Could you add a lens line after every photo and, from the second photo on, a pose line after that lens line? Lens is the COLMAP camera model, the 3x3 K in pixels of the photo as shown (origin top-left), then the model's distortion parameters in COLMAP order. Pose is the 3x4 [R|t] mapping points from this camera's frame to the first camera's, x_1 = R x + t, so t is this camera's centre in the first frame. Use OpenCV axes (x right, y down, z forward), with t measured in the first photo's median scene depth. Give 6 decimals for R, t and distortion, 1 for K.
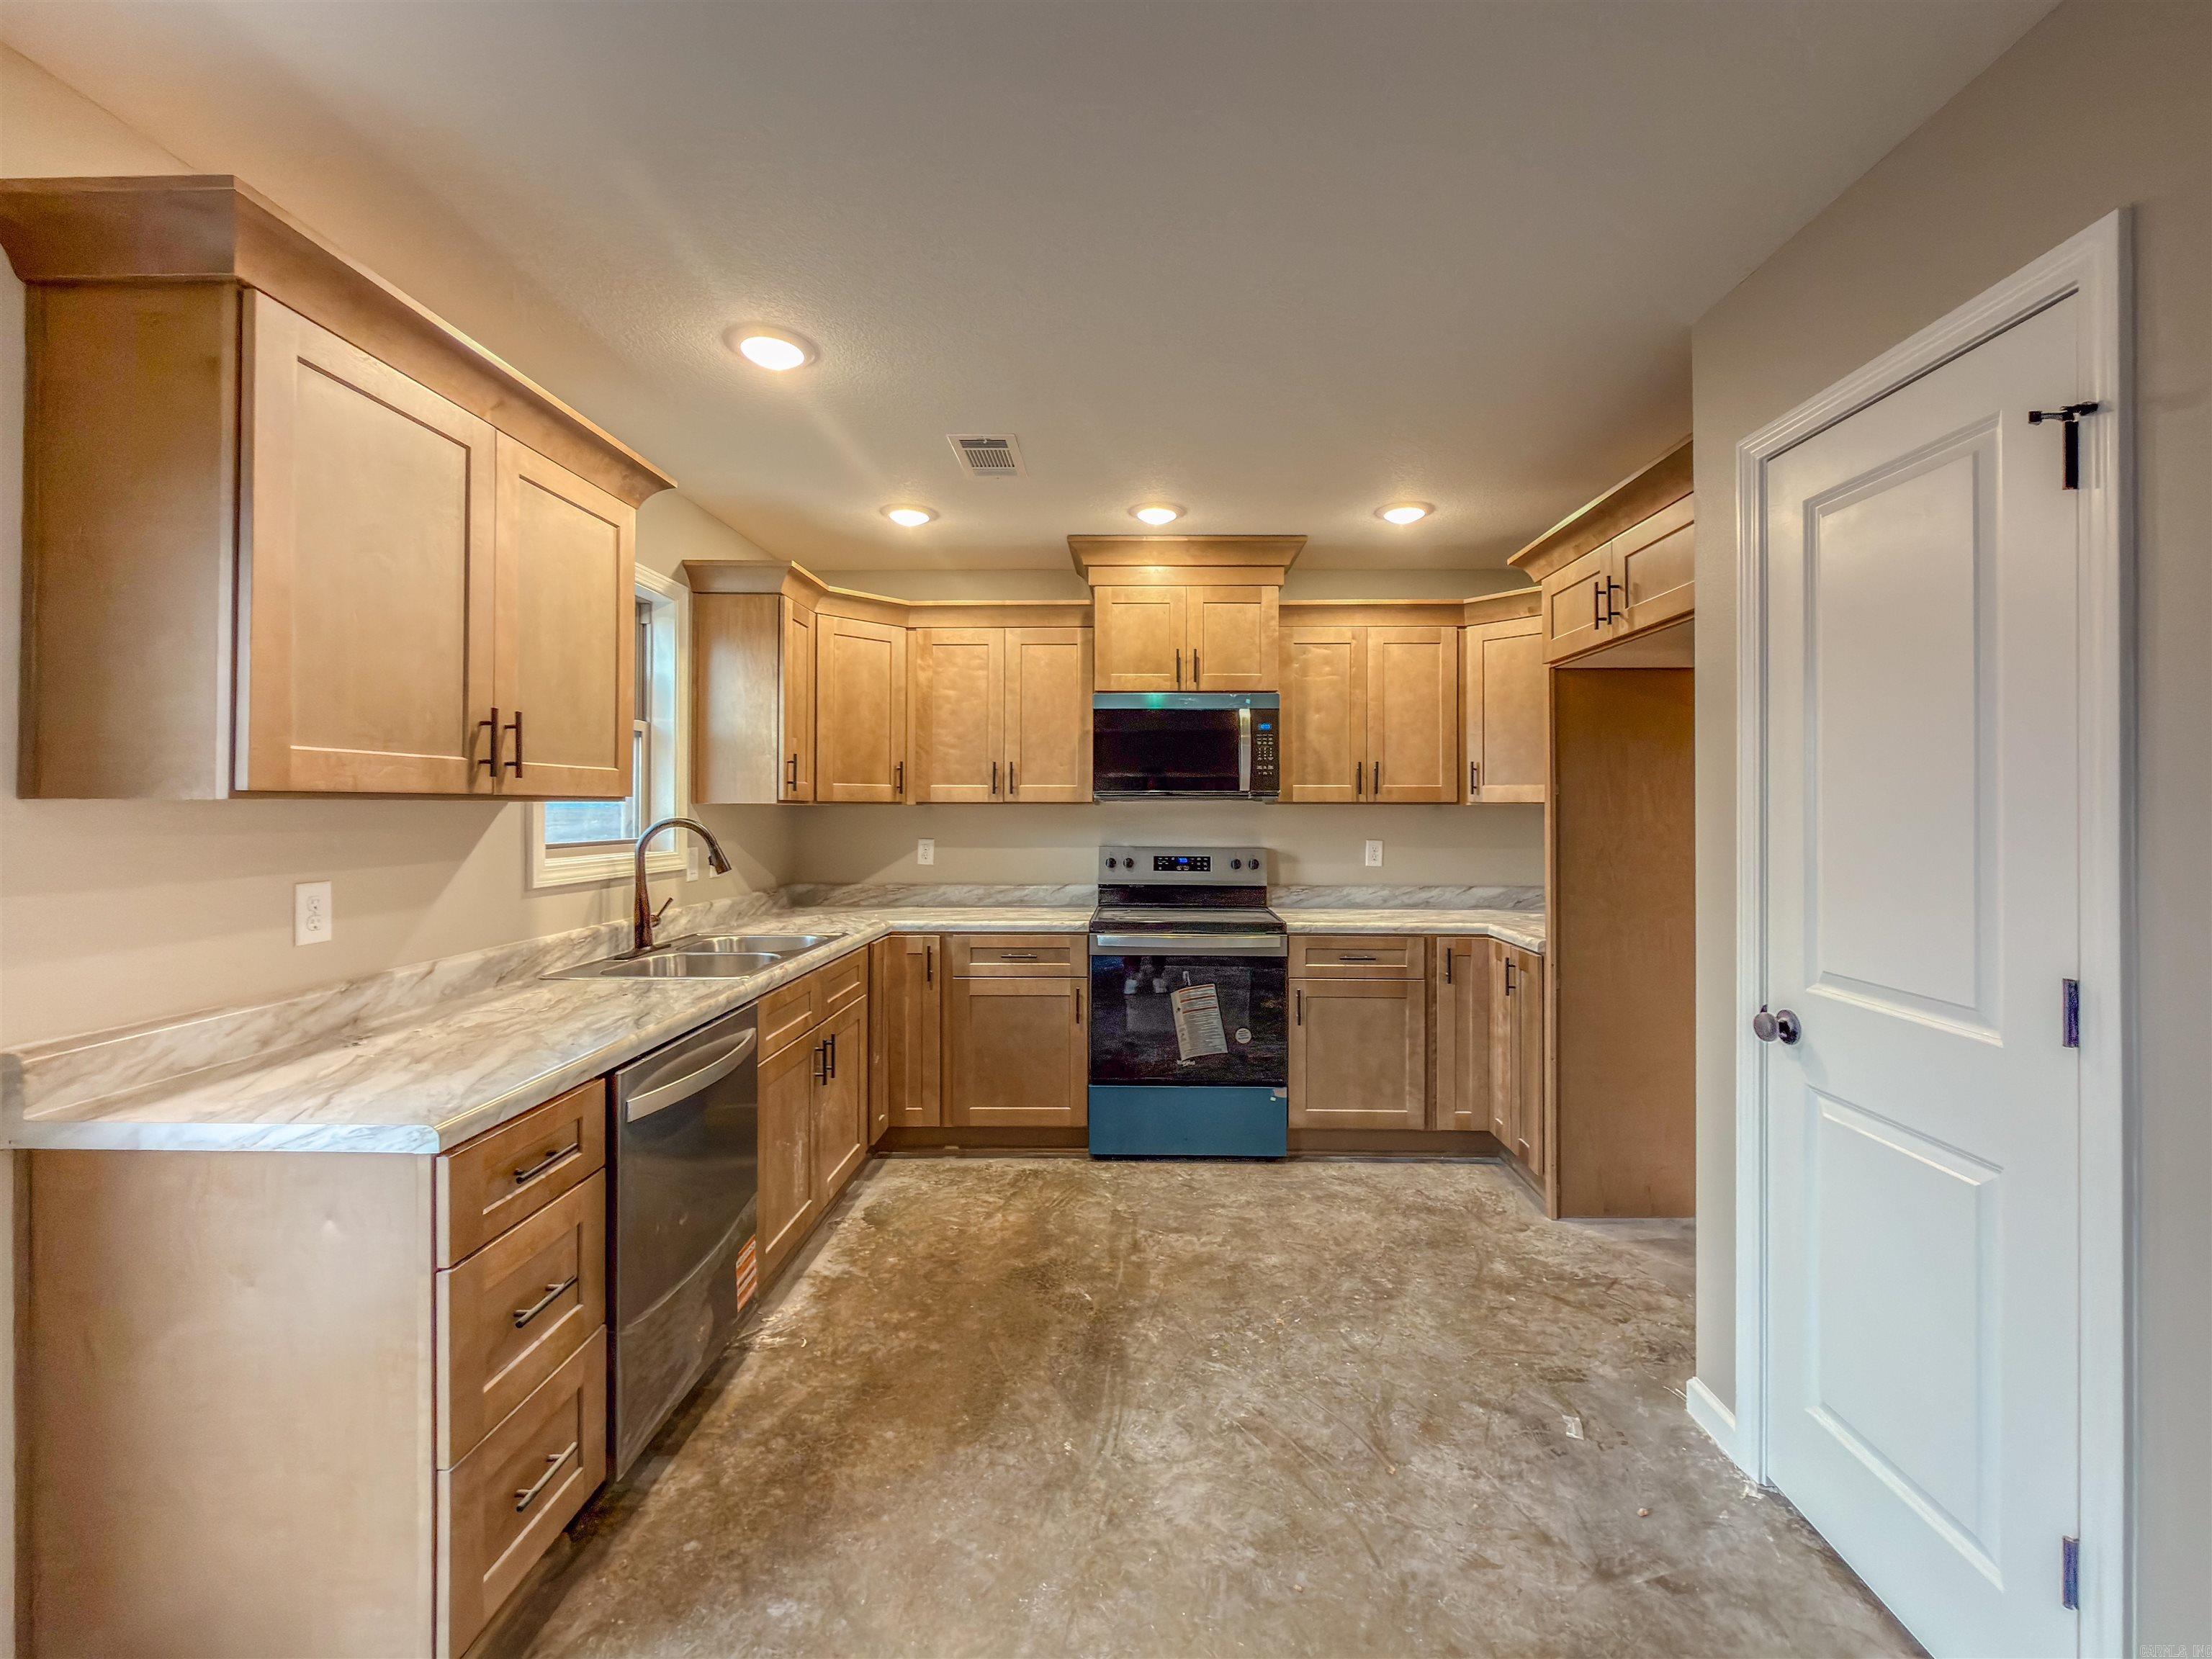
lens RADIAL K [[885.0, 0, 1133.3], [0, 885.0, 800.5], [0, 0, 1]] dist [-0.000477, 0.000306]
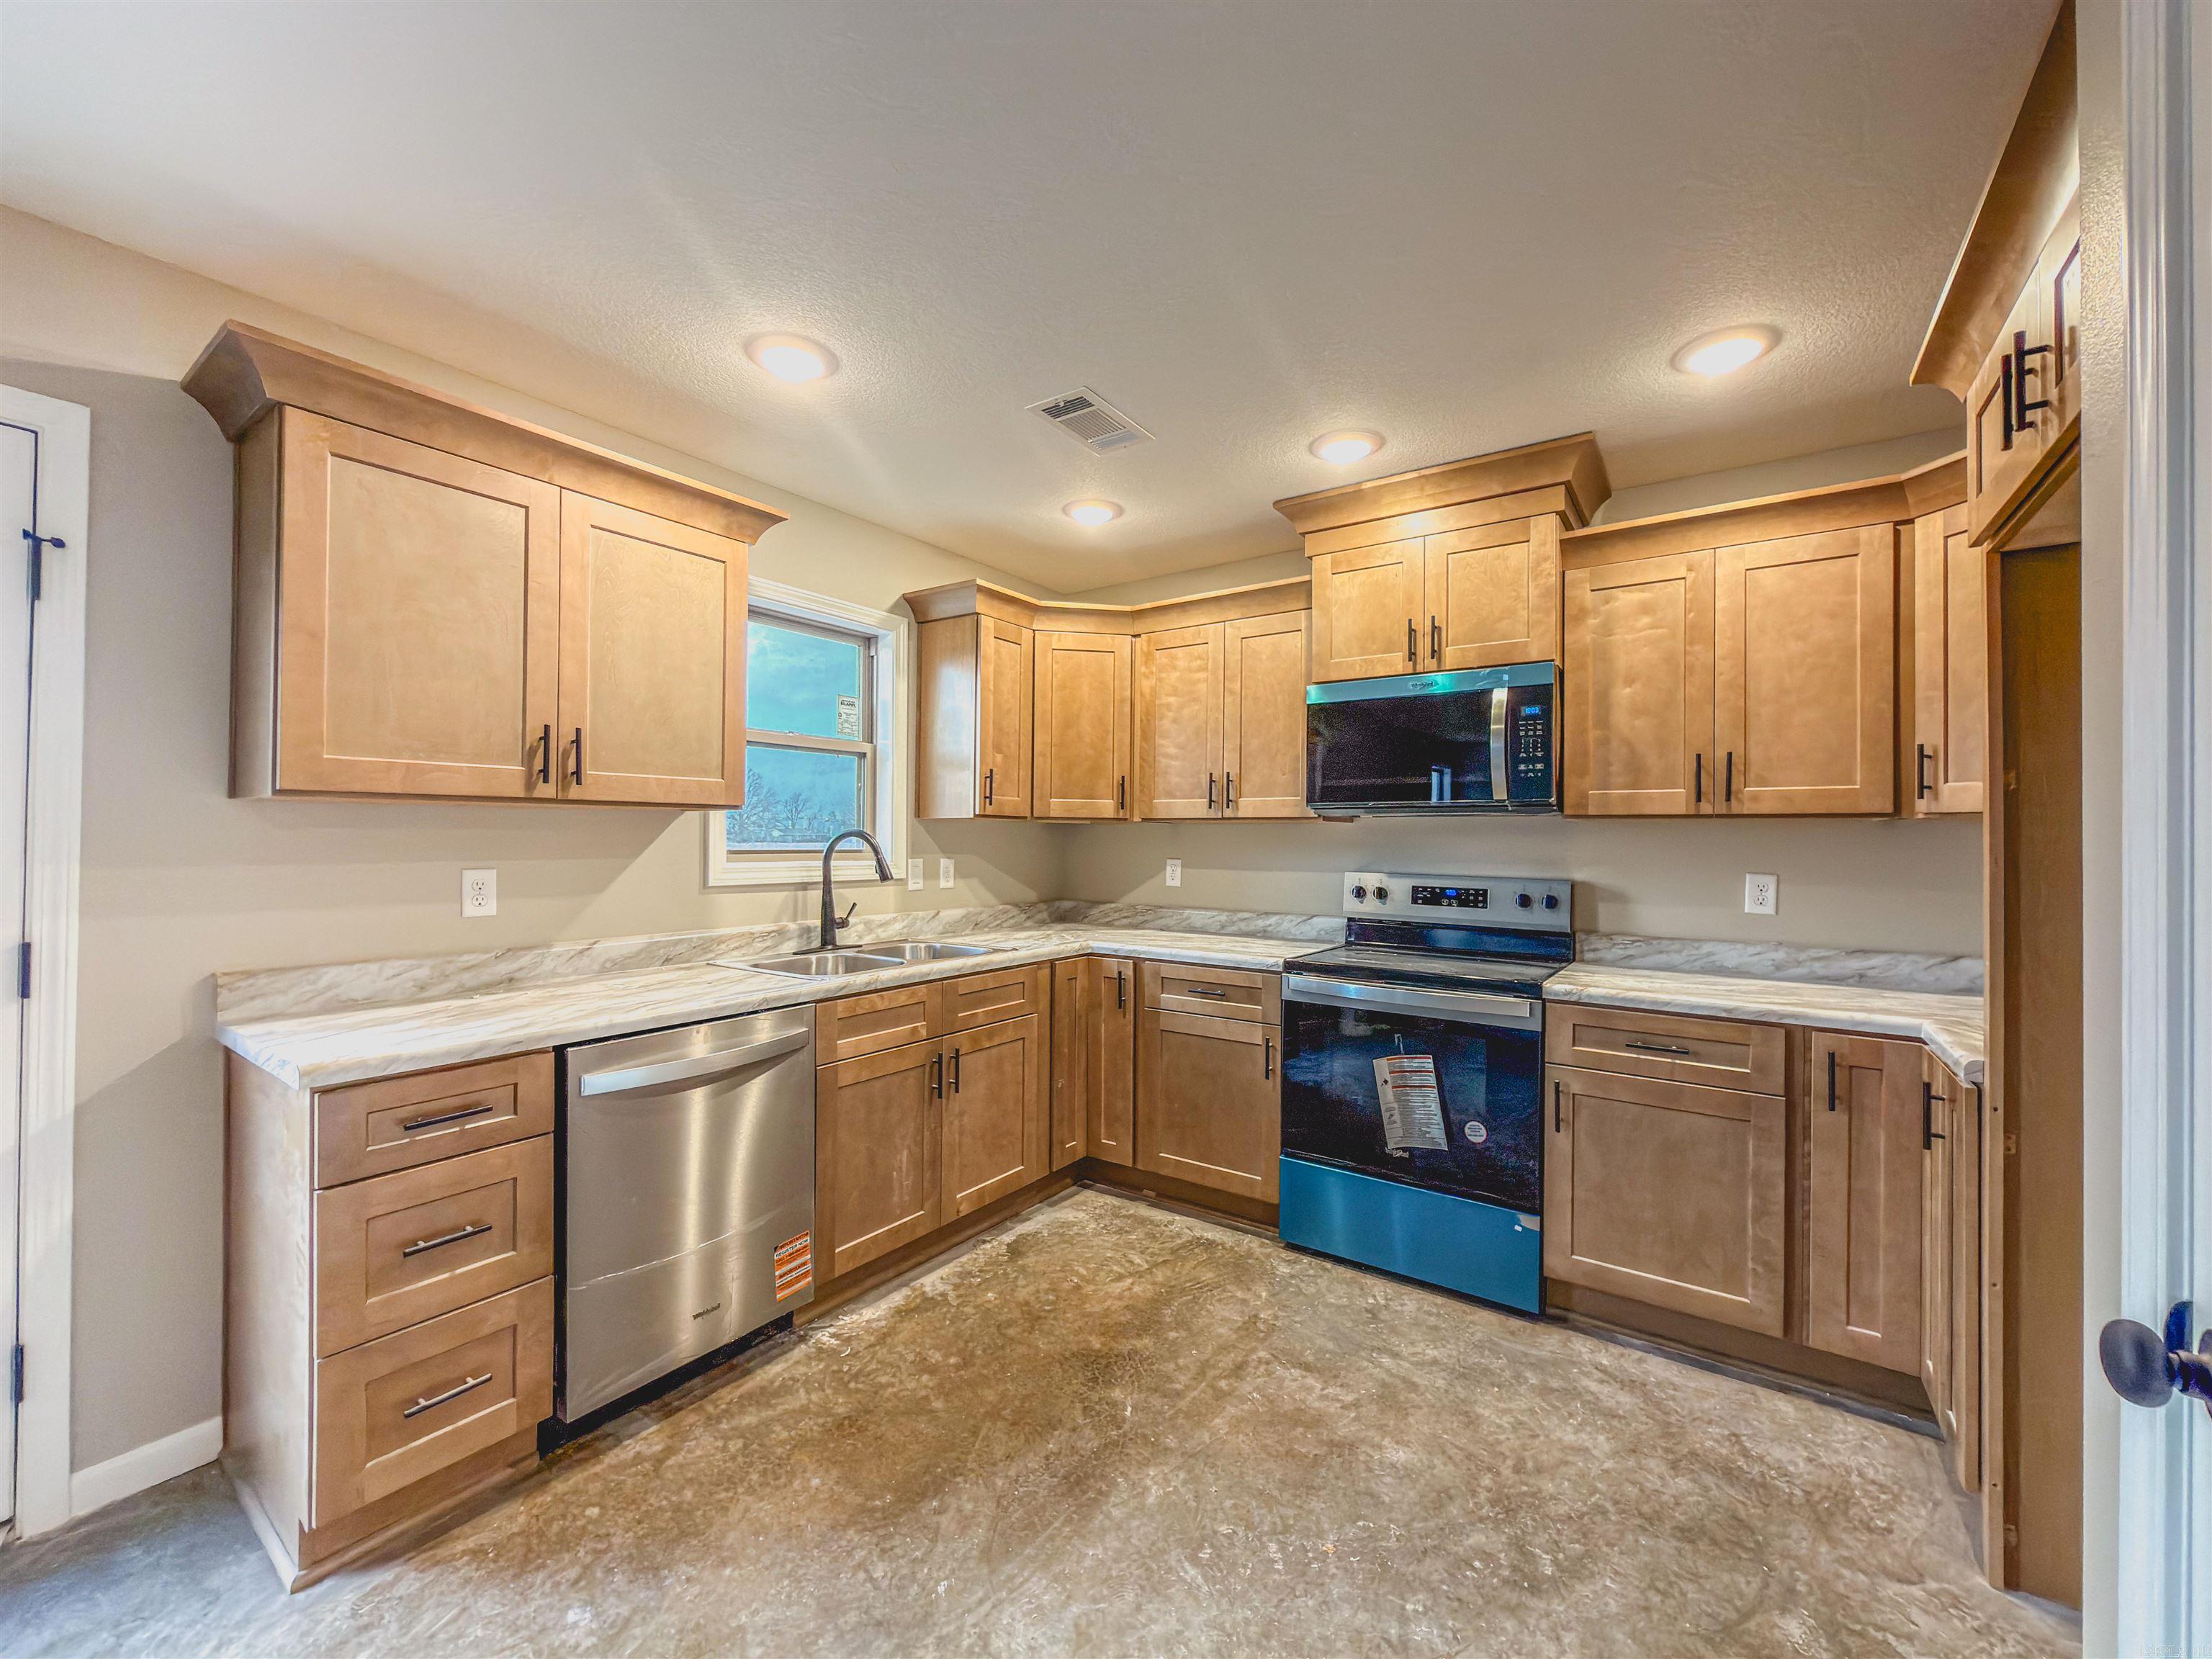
lens RADIAL K [[879.2, 0, 1106.0], [0, 879.2, 829.5], [0, 0, 1]] dist [-0.000713, -0.000093]
pose [[0.831942, 0.001574, -0.554860, 0.280786], [-0.003163, 0.999993, -0.001905, 0.017681], [0.554853, 0.003339, 0.831941, 0.227960]]
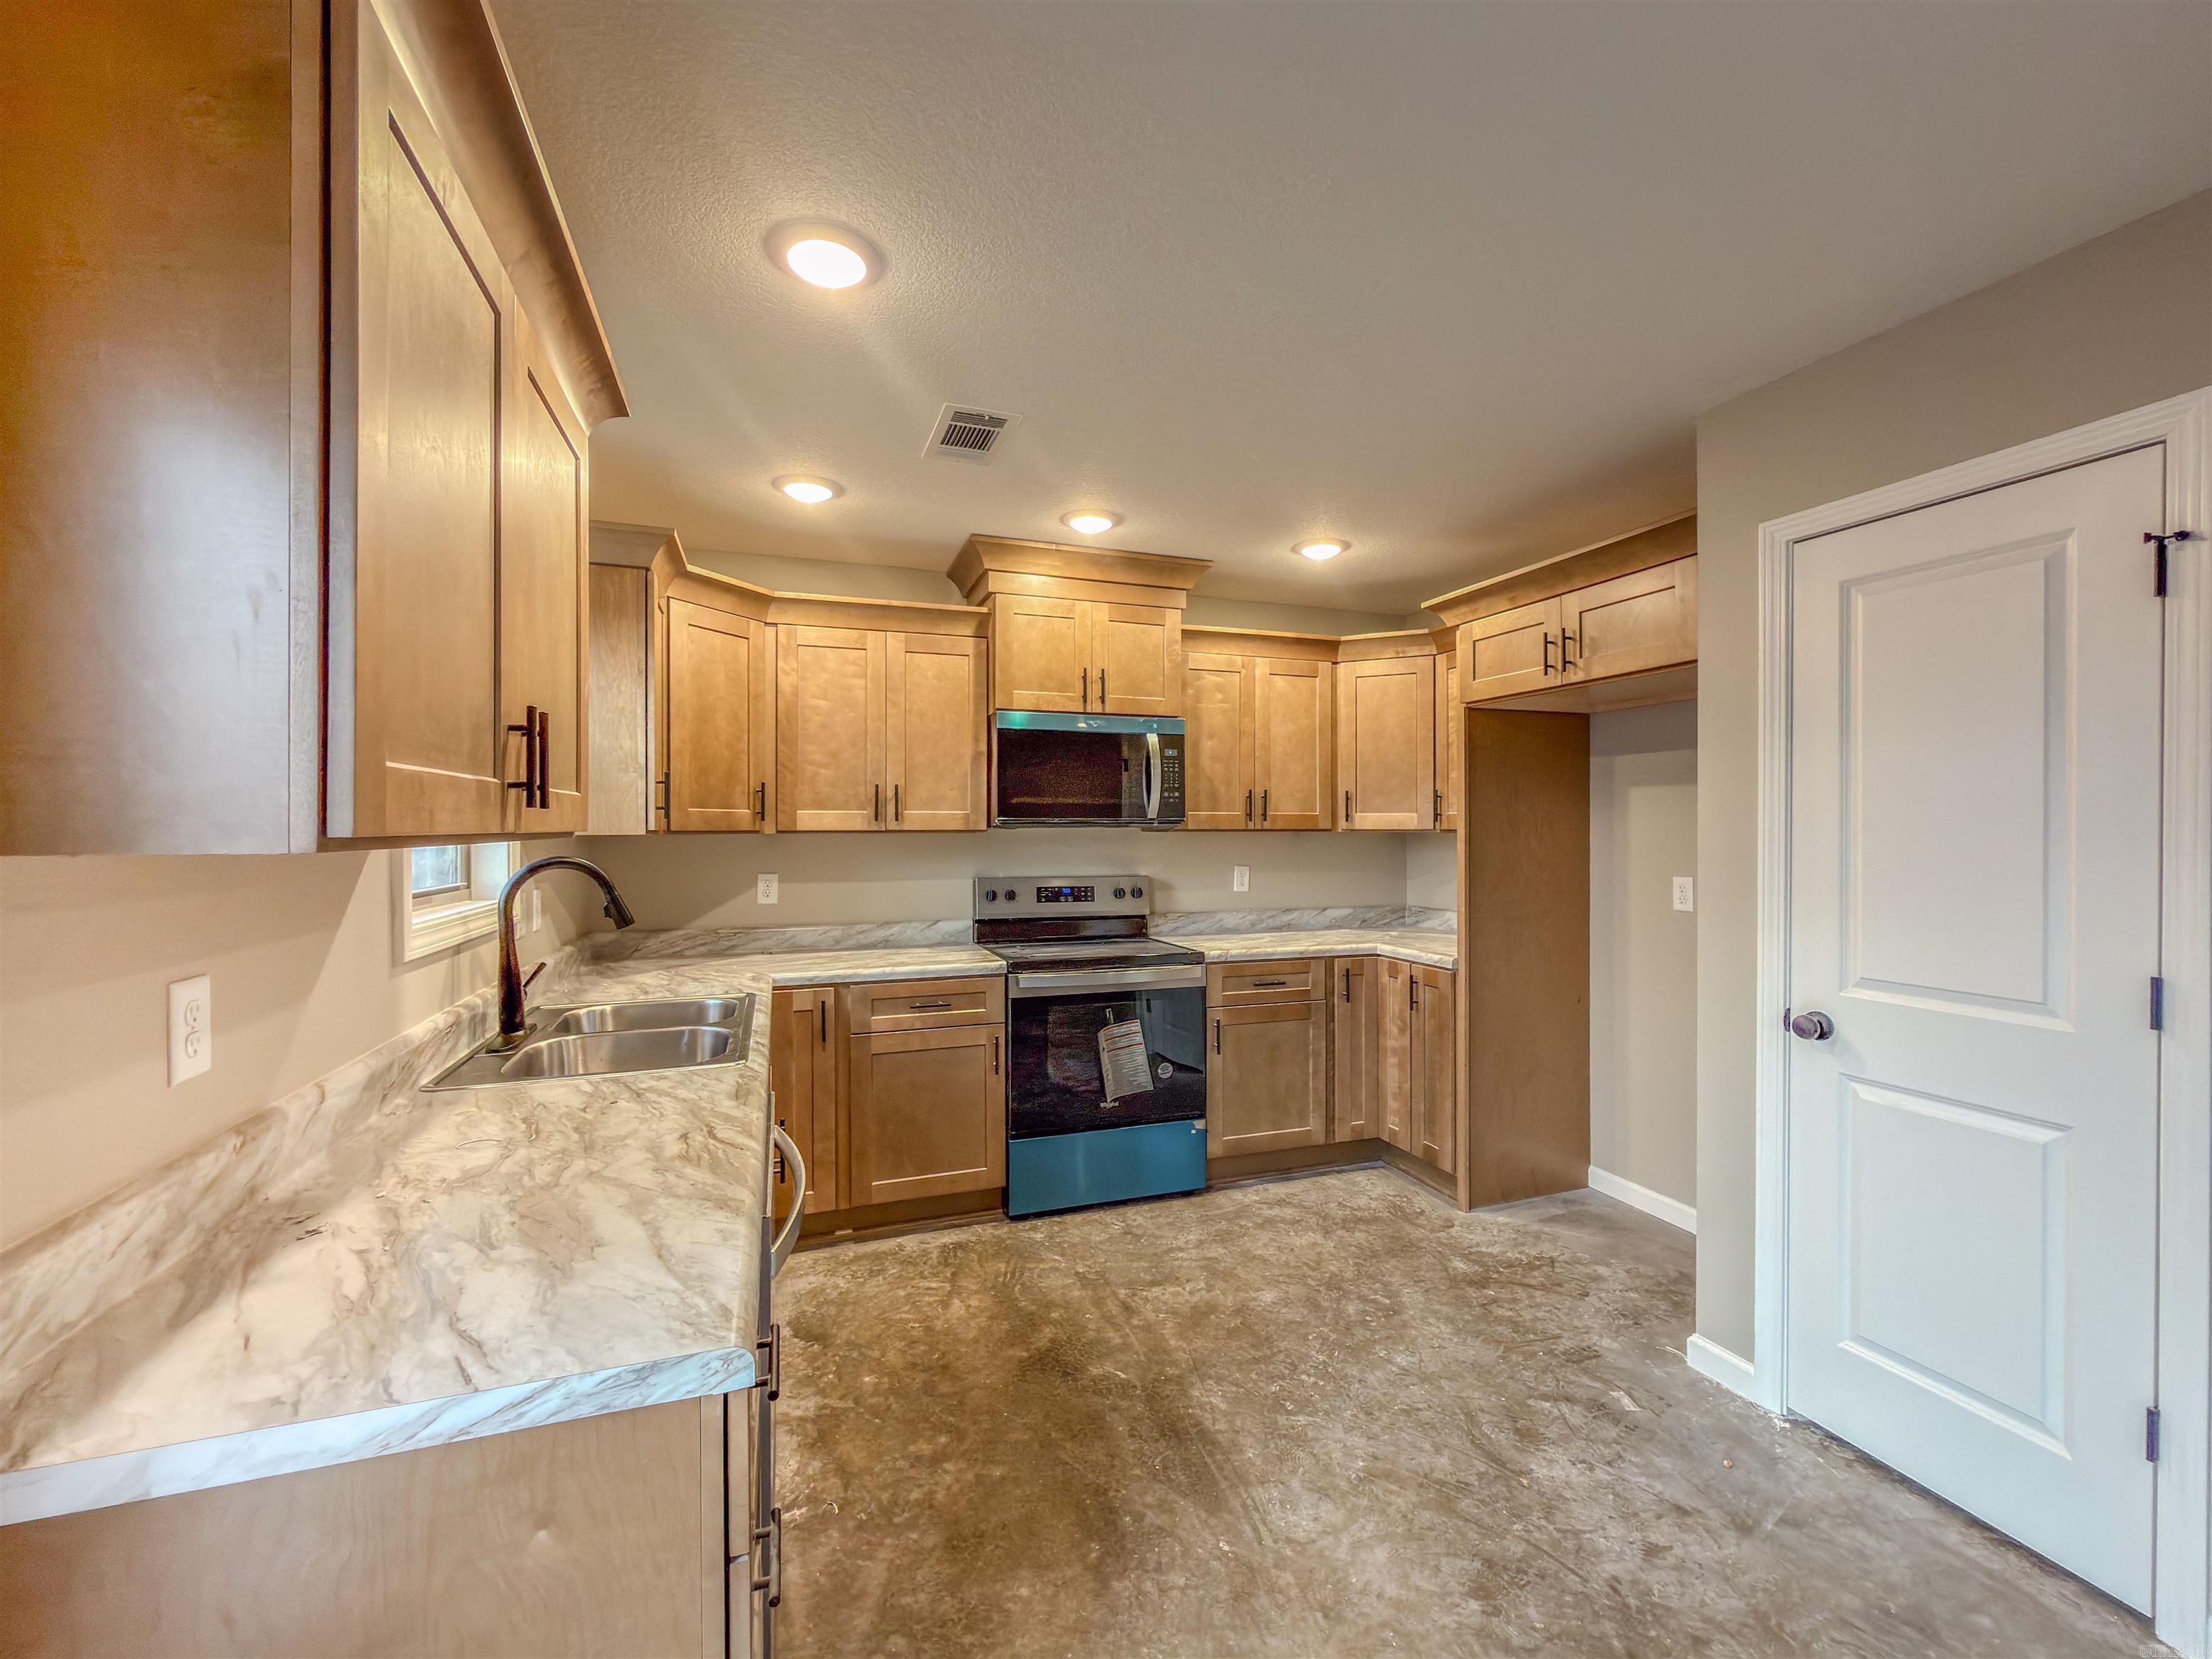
lens RADIAL K [[894.7, 0, 1106.0], [0, 894.7, 829.5], [0, 0, 1]] dist [-0.000633, 0.000347]
pose [[0.938590, -0.003201, 0.345020, -0.282328], [-0.000157, 0.999953, 0.009705, -0.008755], [-0.345035, -0.009163, 0.938545, 0.104552]]
